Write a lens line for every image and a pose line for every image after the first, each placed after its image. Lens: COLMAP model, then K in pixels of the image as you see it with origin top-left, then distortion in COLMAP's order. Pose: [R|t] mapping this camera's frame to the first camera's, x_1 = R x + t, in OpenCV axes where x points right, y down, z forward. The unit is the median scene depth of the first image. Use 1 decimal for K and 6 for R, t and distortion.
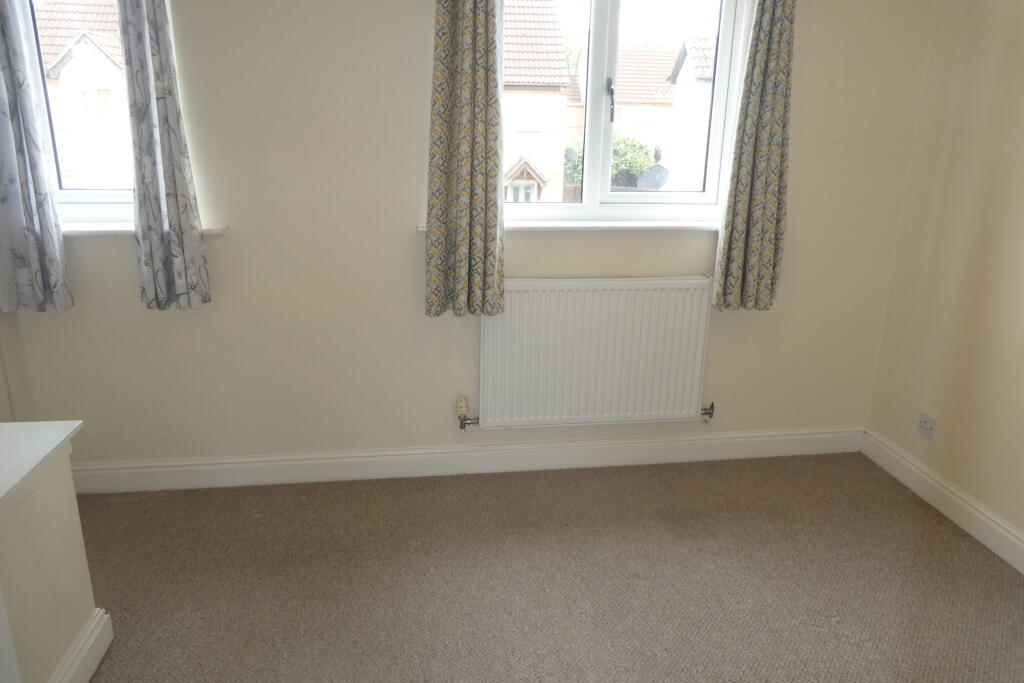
lens RADIAL K [[750.5, 0, 512.0], [0, 750.5, 341.5], [0, 0, 1]] dist [0.000864, 0.000298]
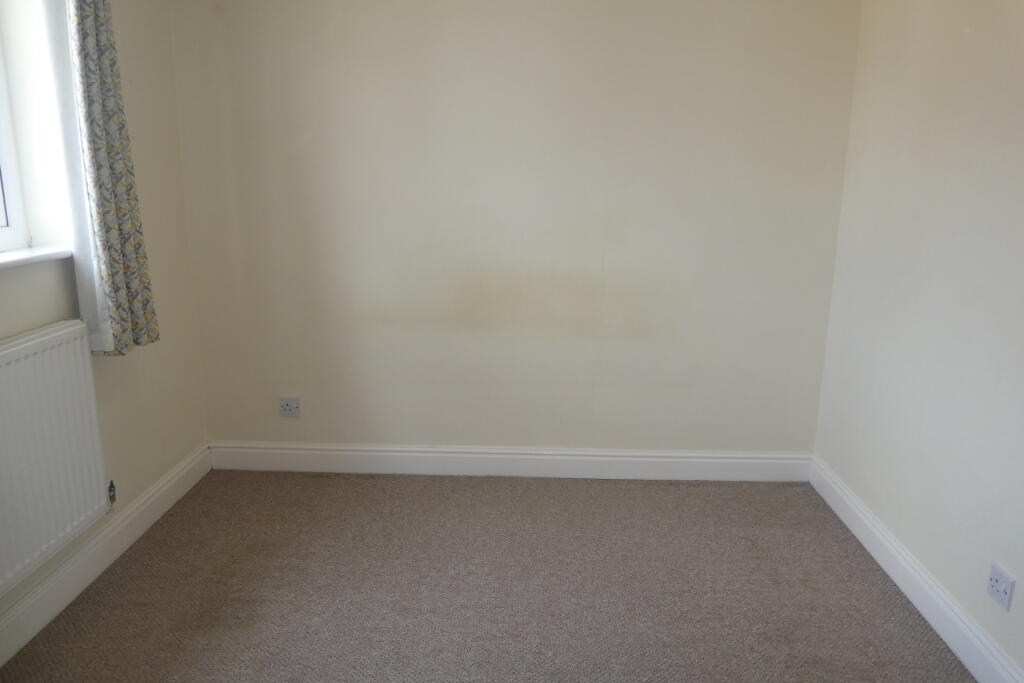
lens RADIAL K [[750.5, 0, 512.0], [0, 750.5, 341.5], [0, 0, 1]] dist [0.000864, 0.000298]
pose [[0.172027, -0.243687, 0.954475, -0.393623], [0.284802, 0.939845, 0.188622, -0.087914], [-0.943024, 0.239389, 0.231081, 0.457580]]
